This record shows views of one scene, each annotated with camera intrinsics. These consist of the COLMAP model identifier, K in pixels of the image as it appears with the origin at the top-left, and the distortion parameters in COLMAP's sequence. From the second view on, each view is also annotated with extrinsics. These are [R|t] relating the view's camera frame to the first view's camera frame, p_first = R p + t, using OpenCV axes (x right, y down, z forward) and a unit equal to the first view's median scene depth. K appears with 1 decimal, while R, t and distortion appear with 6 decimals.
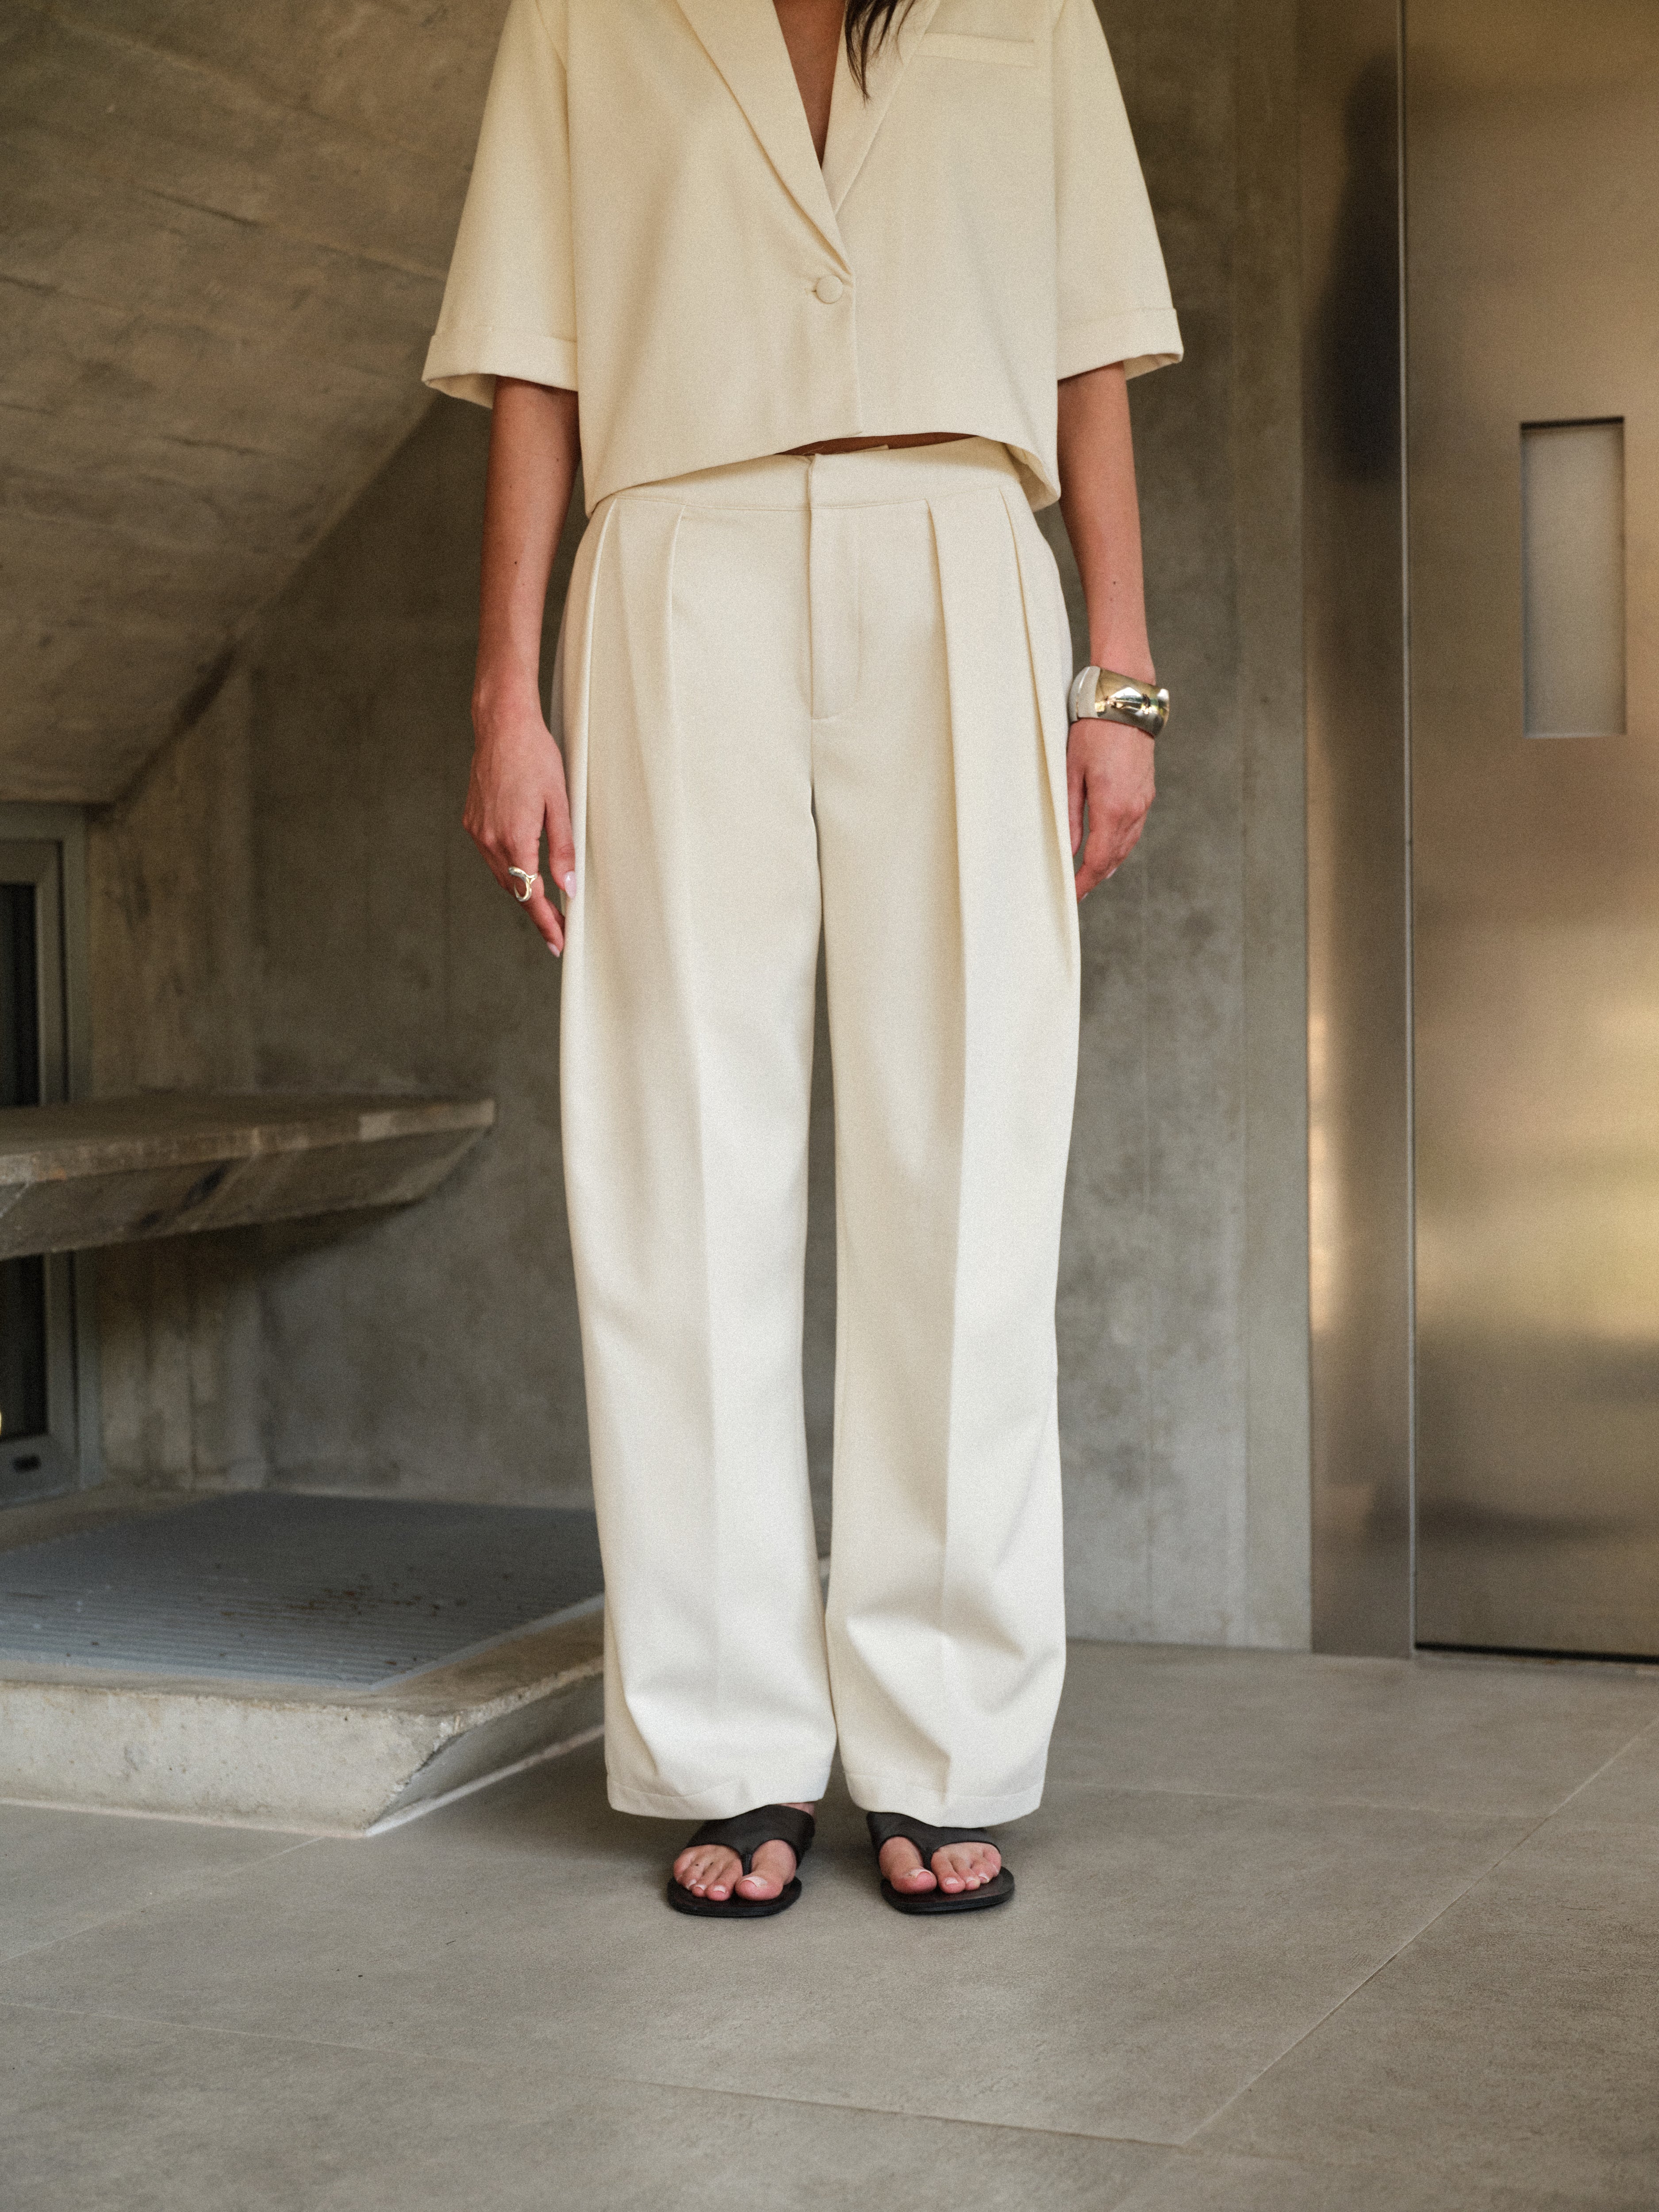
lens RADIAL K [[3866.7, 0, 829.5], [0, 3866.7, 1106.0], [0, 0, 1]] dist [-0.046993, 0.023176]
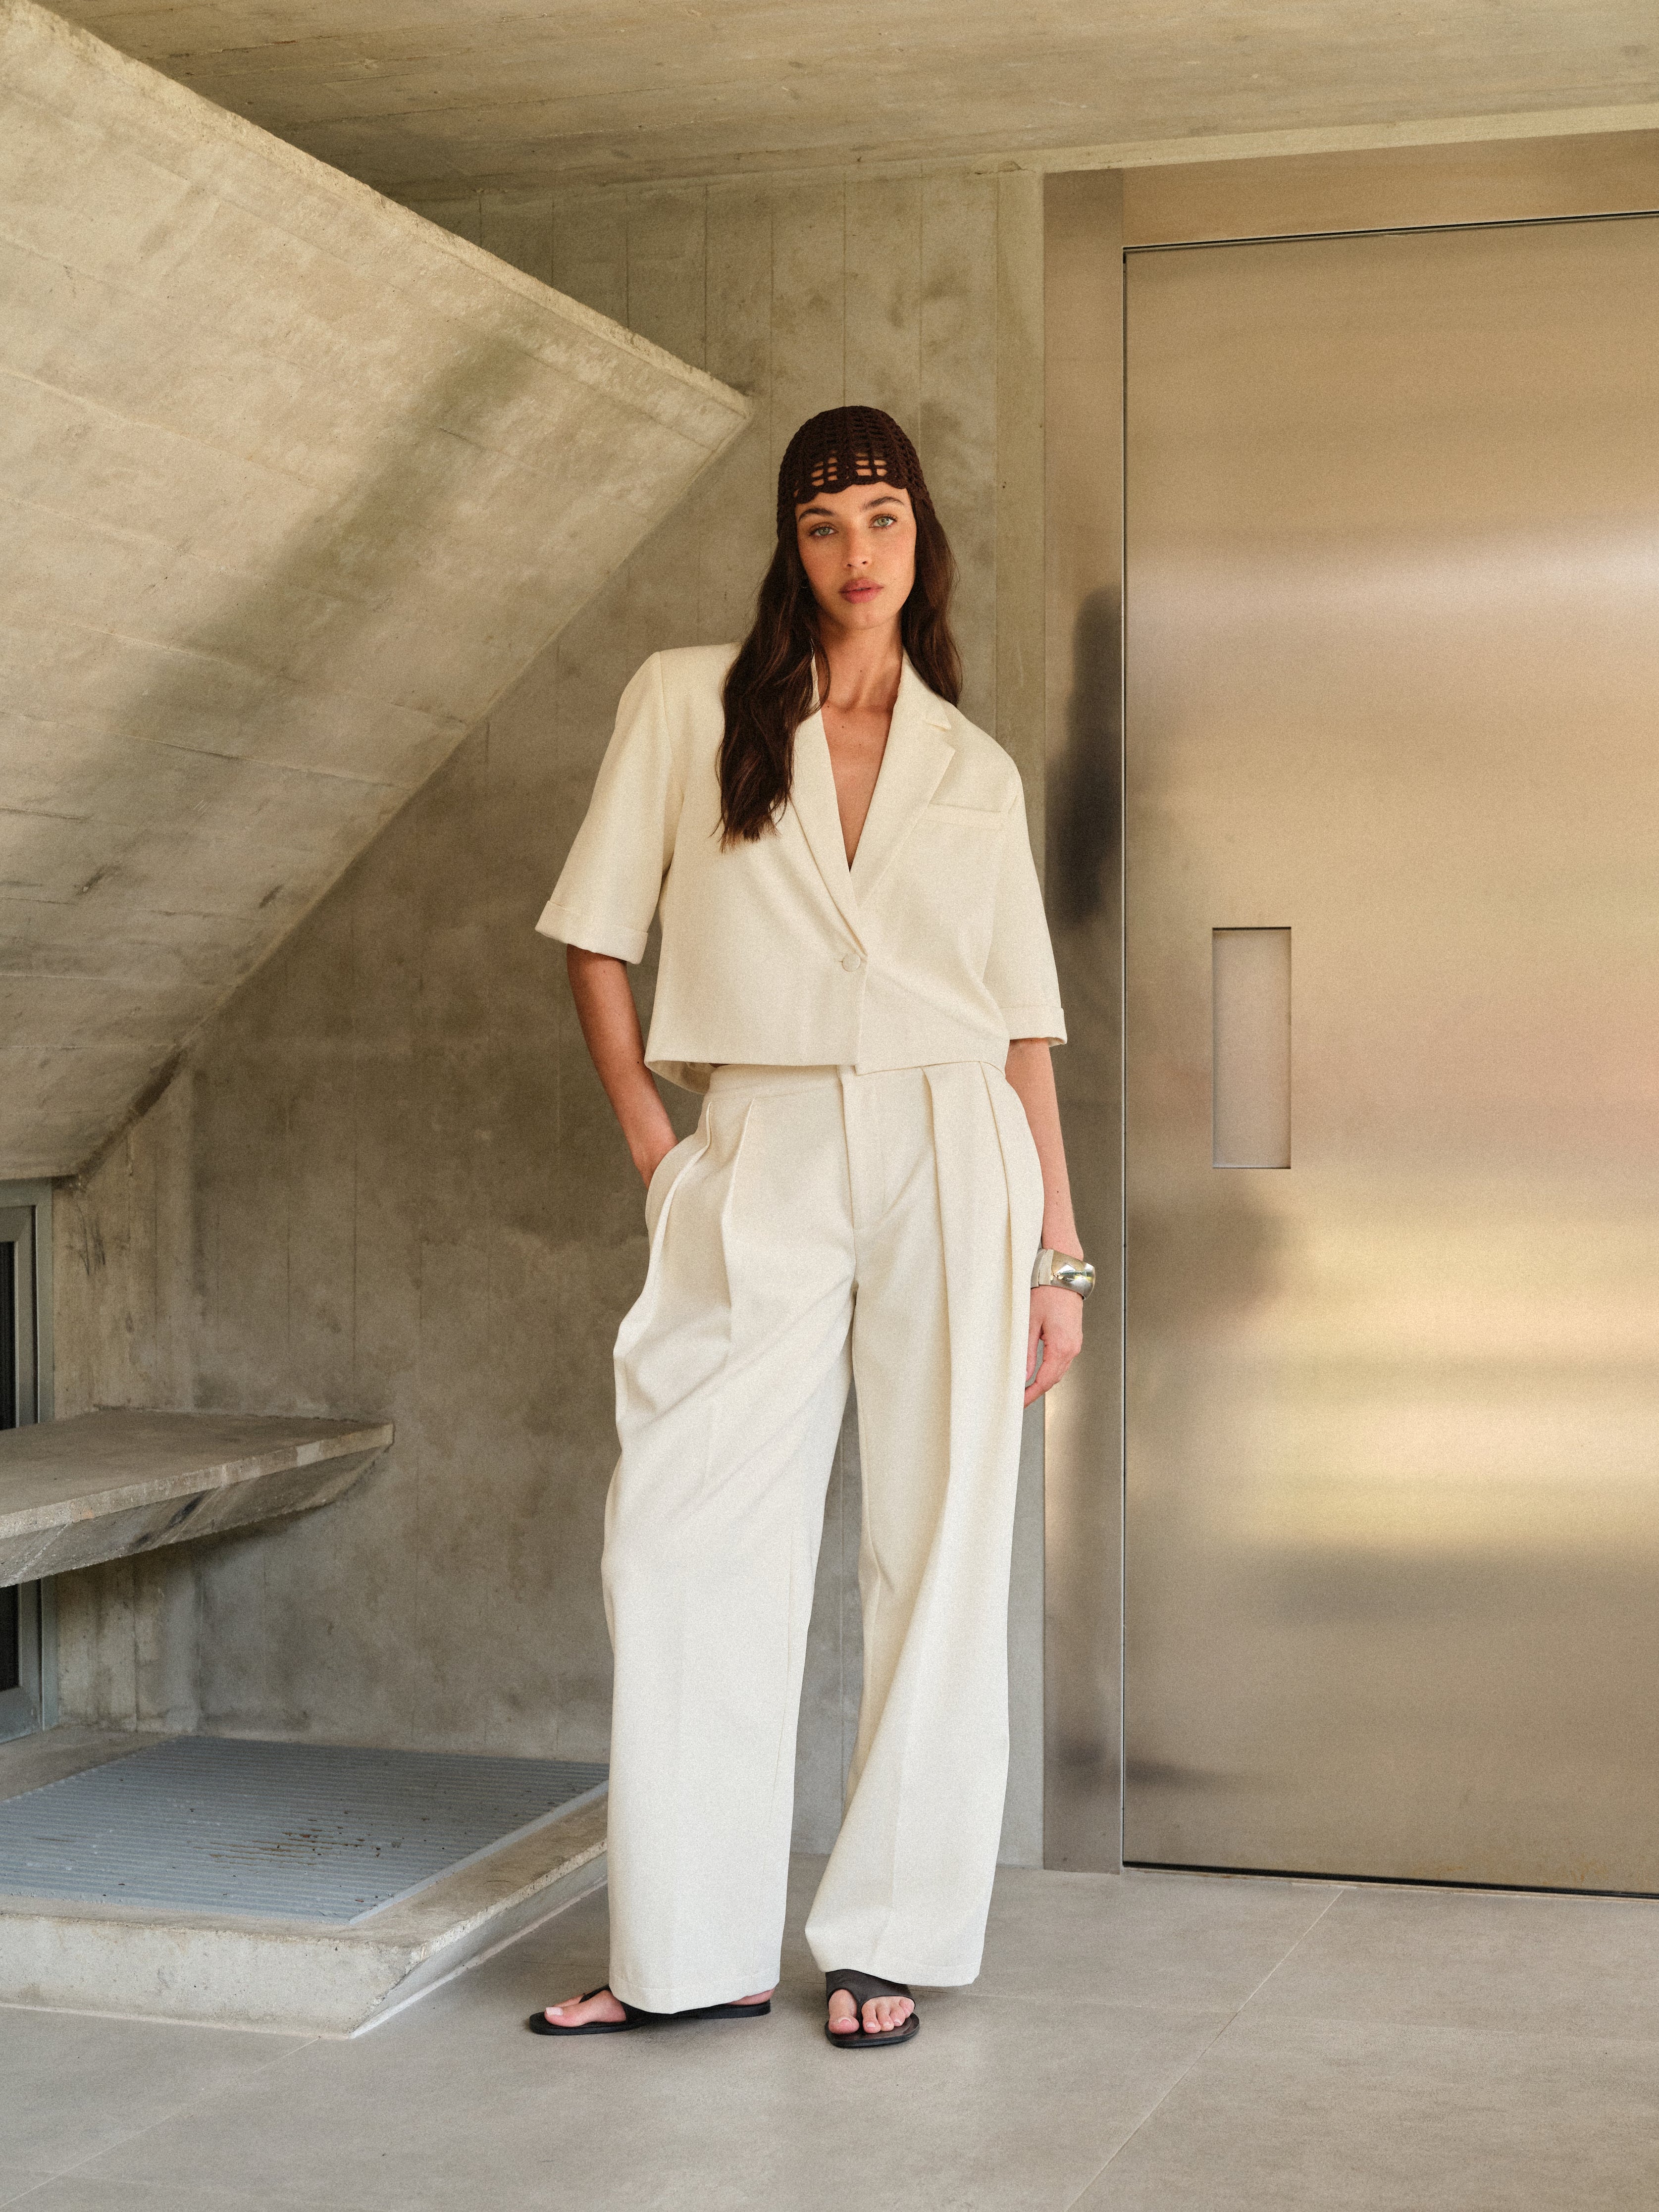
lens RADIAL K [[3698.2, 0, 829.5], [0, 3698.2, 1106.0], [0, 0, 1]] dist [-0.091613, 0.047941]
pose [[0.994959, 0.010562, 0.099723, -0.070091], [-0.007906, 0.999605, -0.026986, -0.077698], [-0.099969, 0.026062, 0.994649, -0.217533]]
